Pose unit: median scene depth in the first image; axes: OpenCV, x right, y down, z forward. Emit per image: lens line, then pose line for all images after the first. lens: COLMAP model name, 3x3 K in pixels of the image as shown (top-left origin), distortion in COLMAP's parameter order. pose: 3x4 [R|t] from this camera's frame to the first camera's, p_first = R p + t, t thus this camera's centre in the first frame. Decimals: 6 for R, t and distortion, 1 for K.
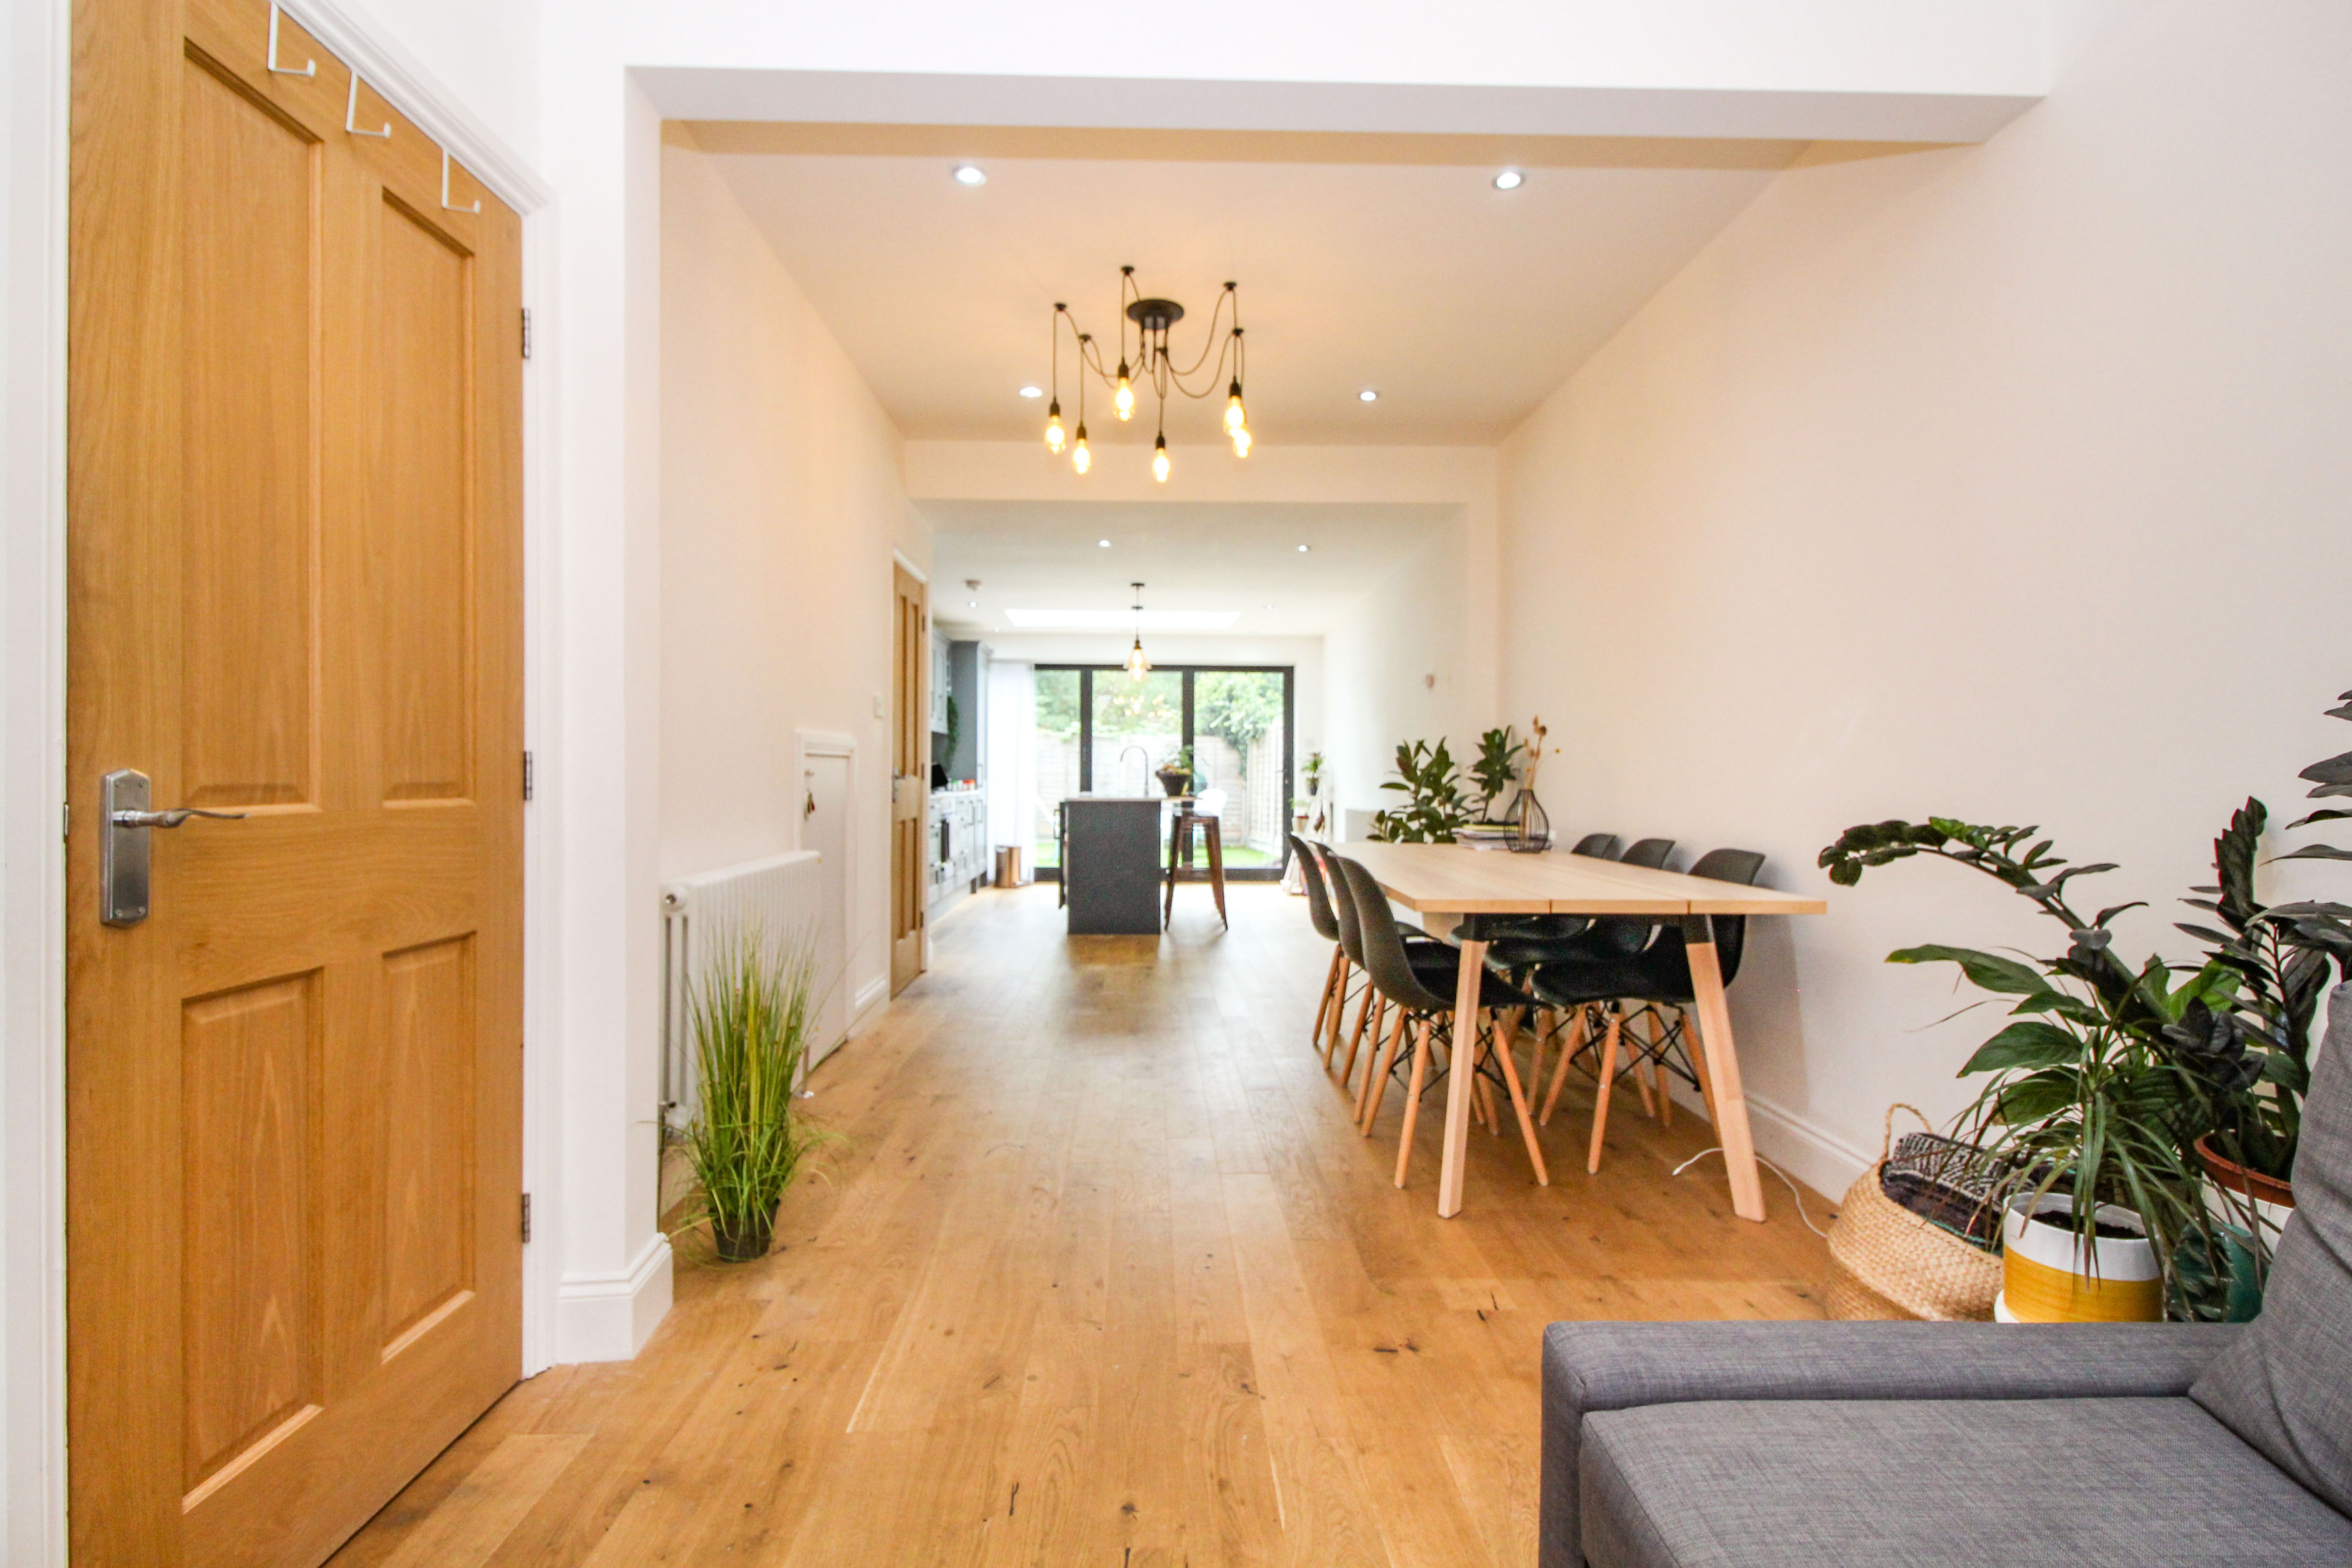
lens RADIAL K [[1099.9, 0, 1168.1], [0, 1099.9, 773.5], [0, 0, 1]] dist [0.001171, -0.012459]
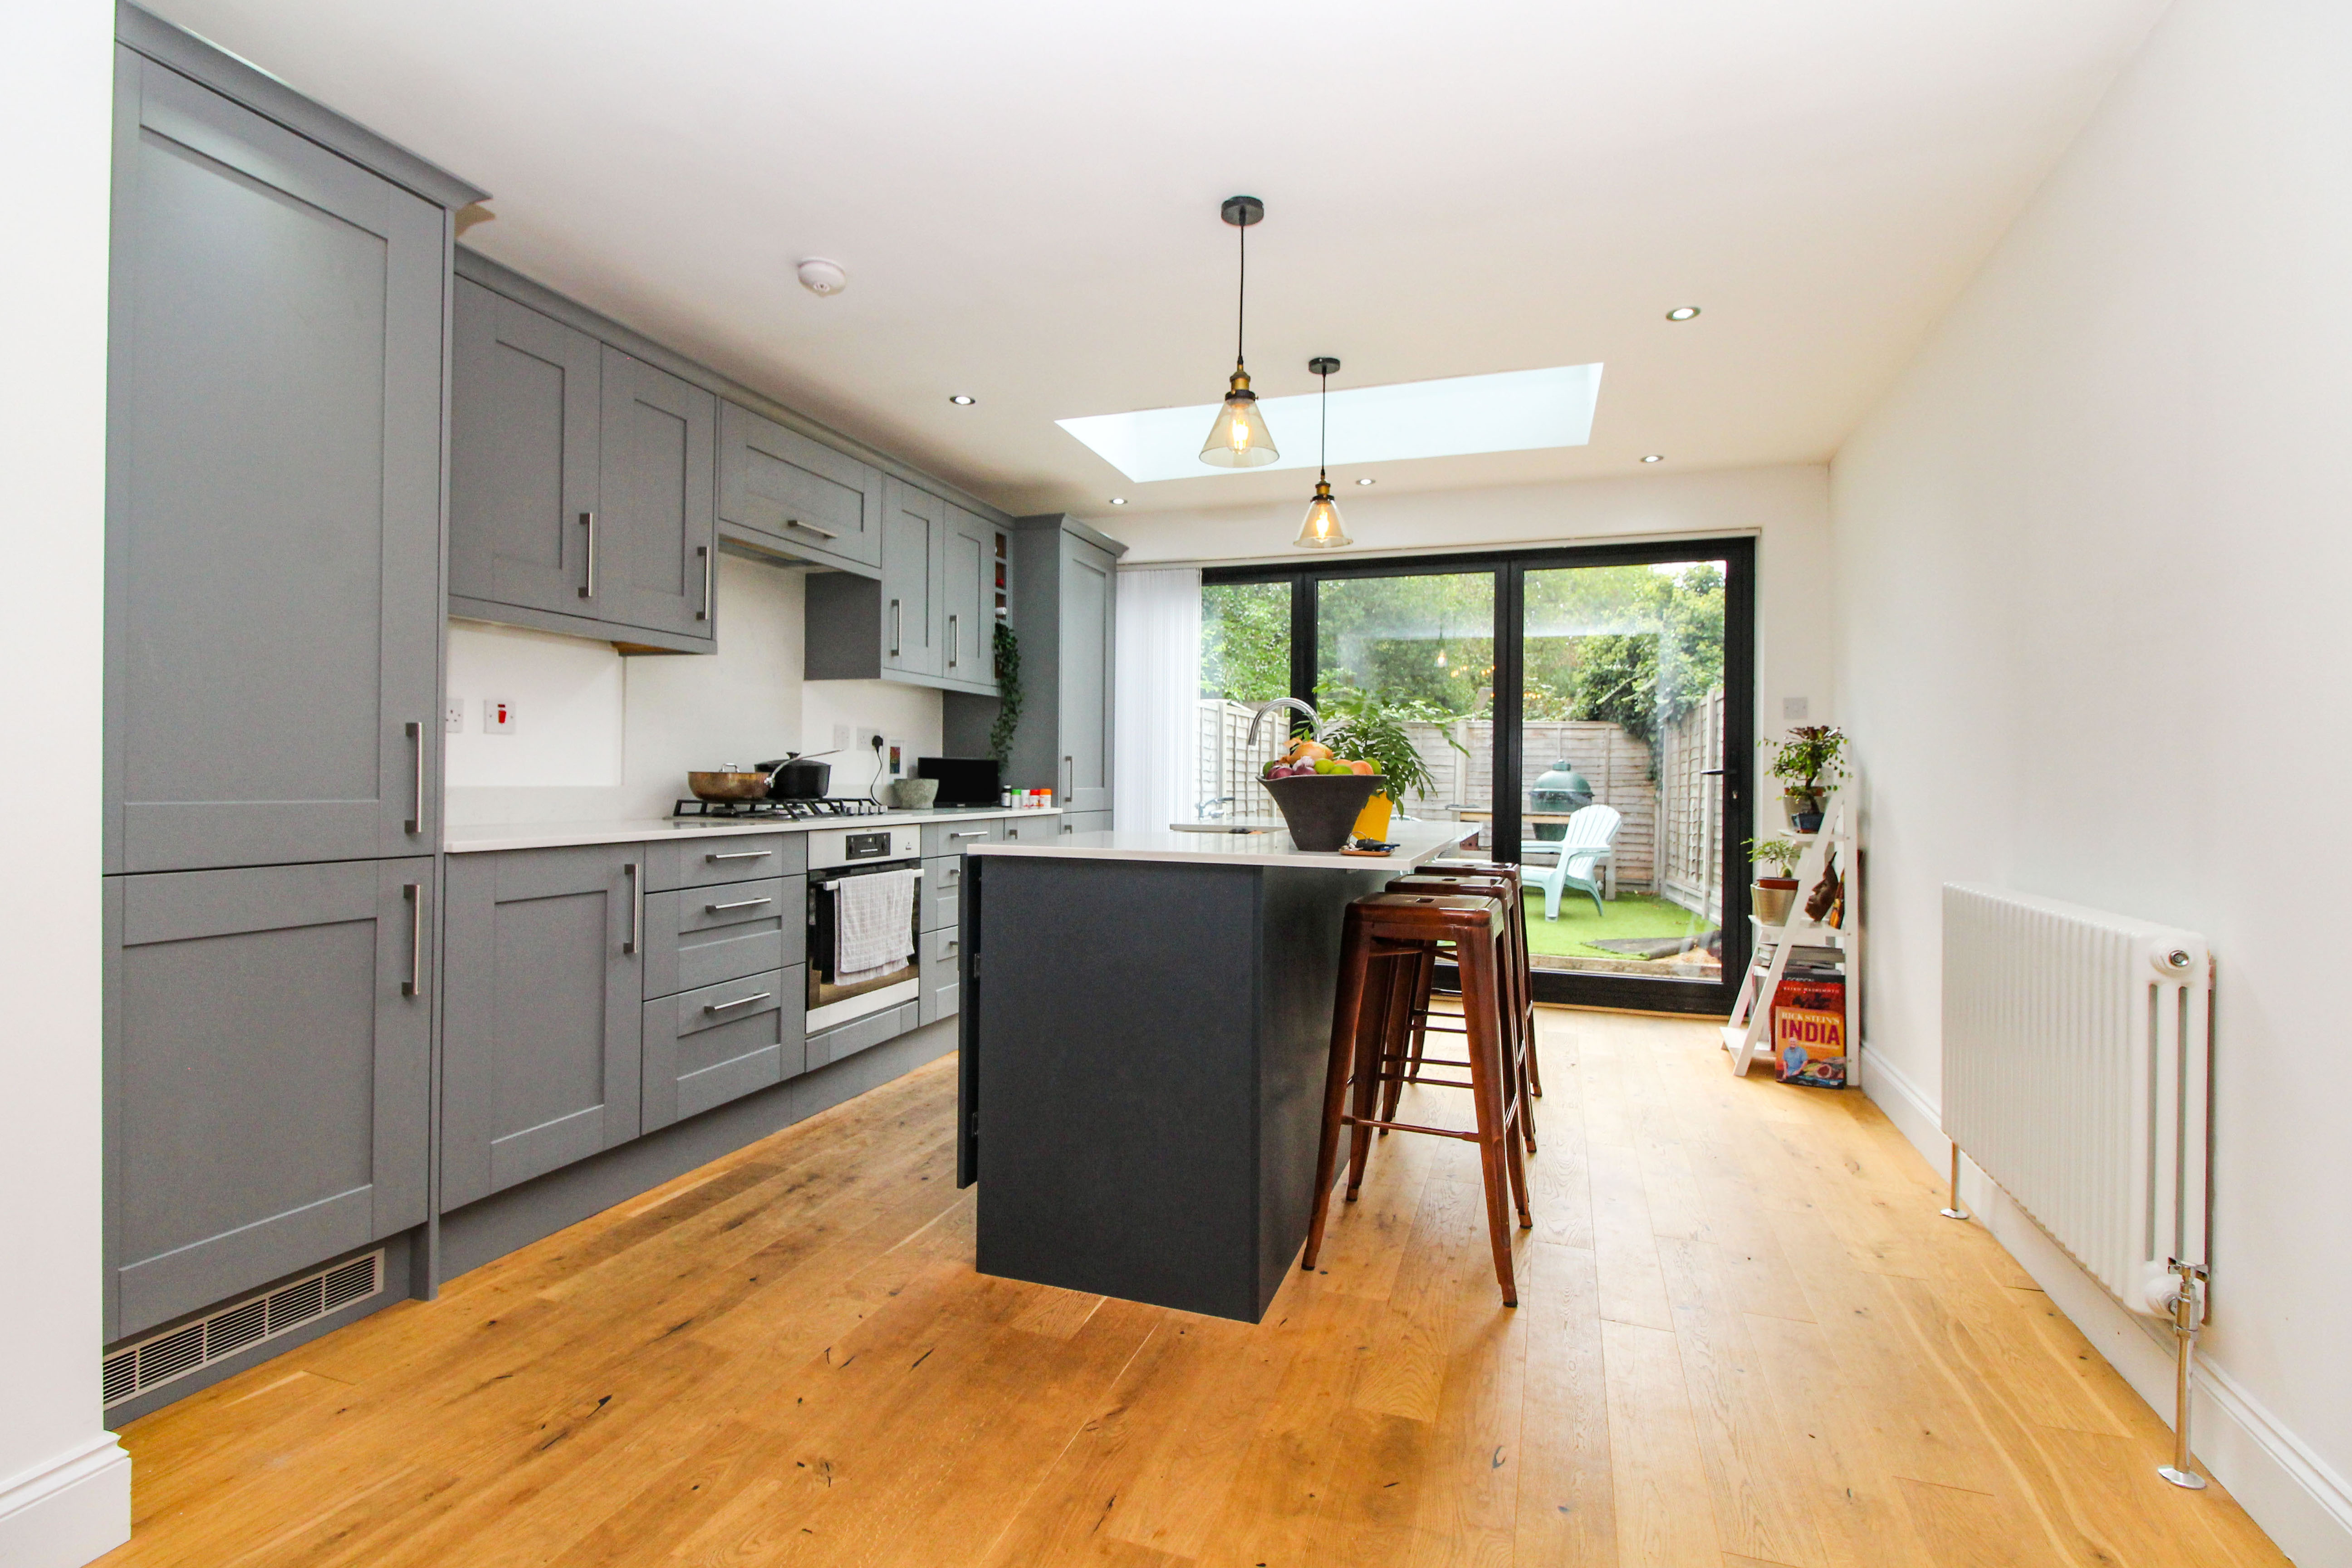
lens RADIAL K [[1101.1, 0, 1186.0], [0, 1101.1, 776.2], [0, 0, 1]] dist [0.034468, -0.012038]
pose [[0.939380, 0.002192, -0.342870, 0.056218], [-0.003473, 0.999989, -0.003122, 0.001883], [0.342860, 0.004124, 0.939378, 0.533598]]
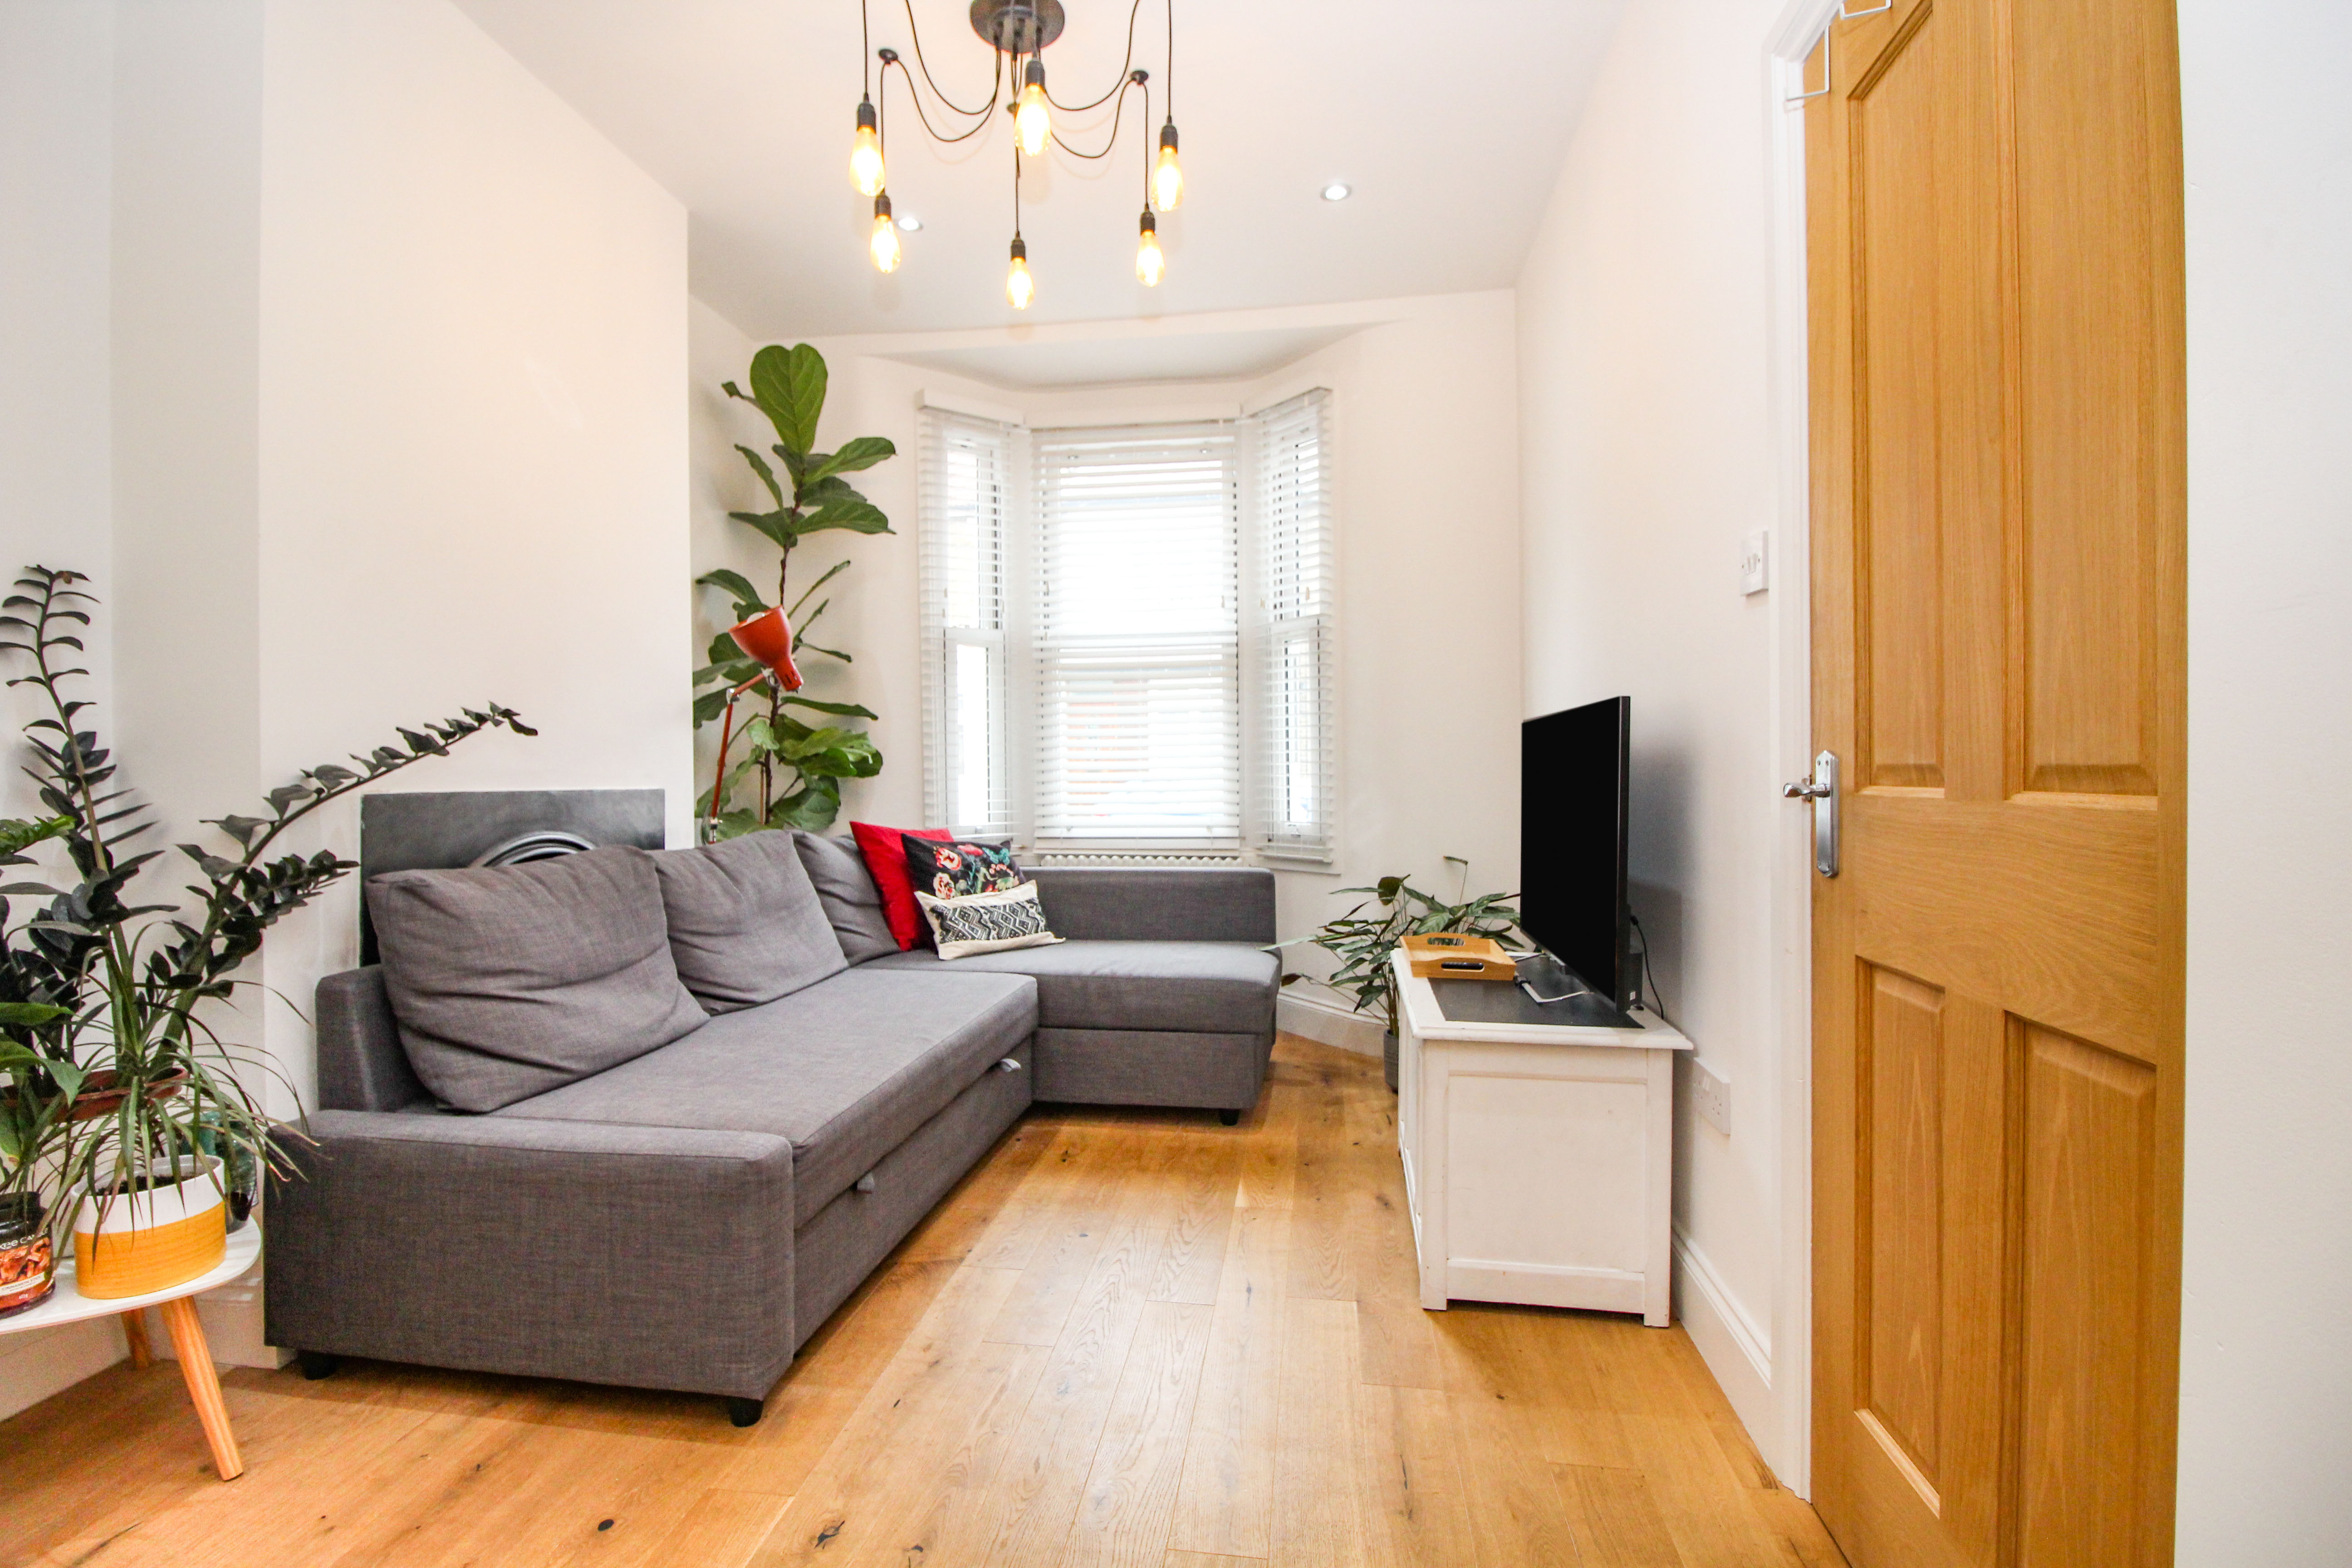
lens RADIAL K [[1099.9, 0, 1168.1], [0, 1099.9, 773.5], [0, 0, 1]] dist [0.001171, -0.012459]
pose [[-0.987747, 0.003483, 0.156026, -0.050782], [0.004852, 0.999953, 0.008395, 0.000871], [-0.155990, 0.009049, -0.987717, 0.296627]]
